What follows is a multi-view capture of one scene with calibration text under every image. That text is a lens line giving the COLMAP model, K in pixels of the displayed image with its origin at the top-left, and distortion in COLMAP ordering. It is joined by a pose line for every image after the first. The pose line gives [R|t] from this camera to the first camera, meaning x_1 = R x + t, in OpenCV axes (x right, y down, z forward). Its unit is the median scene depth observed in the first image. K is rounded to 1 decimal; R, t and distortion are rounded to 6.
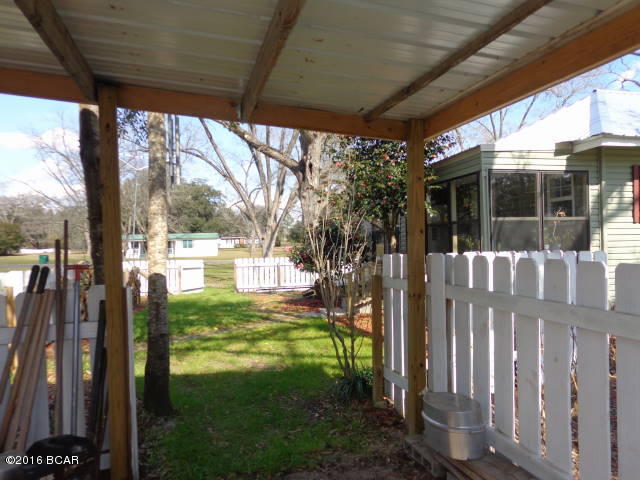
lens RADIAL K [[450.1, 0, 316.8], [0, 450.1, 233.3], [0, 0, 1]] dist [-0.000055, 0.002299]
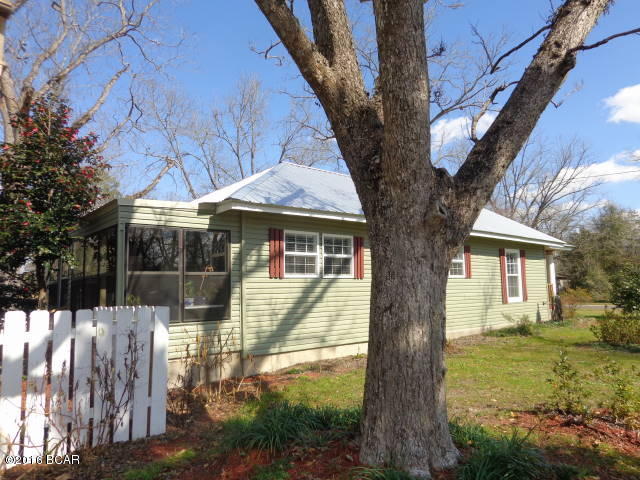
lens RADIAL K [[450.1, 0, 316.8], [0, 450.1, 233.3], [0, 0, 1]] dist [-0.000055, 0.002299]
pose [[0.888400, 0.054250, 0.455854, 0.289848], [-0.004736, 0.994023, -0.109068, -0.011733], [-0.459046, 0.094737, 0.883347, -0.078441]]
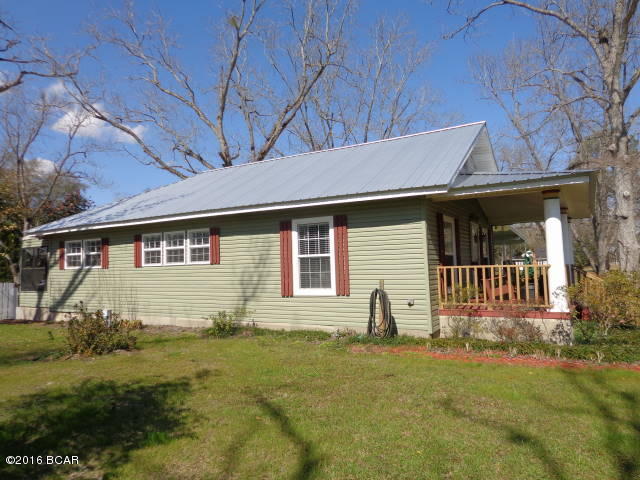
lens RADIAL K [[450.1, 0, 316.8], [0, 450.1, 233.3], [0, 0, 1]] dist [-0.000055, 0.002299]
pose [[0.712509, -0.064350, -0.698706, 3.054598], [0.012107, 0.996765, -0.079455, -0.010553], [0.701558, 0.048153, 0.710983, 0.374827]]
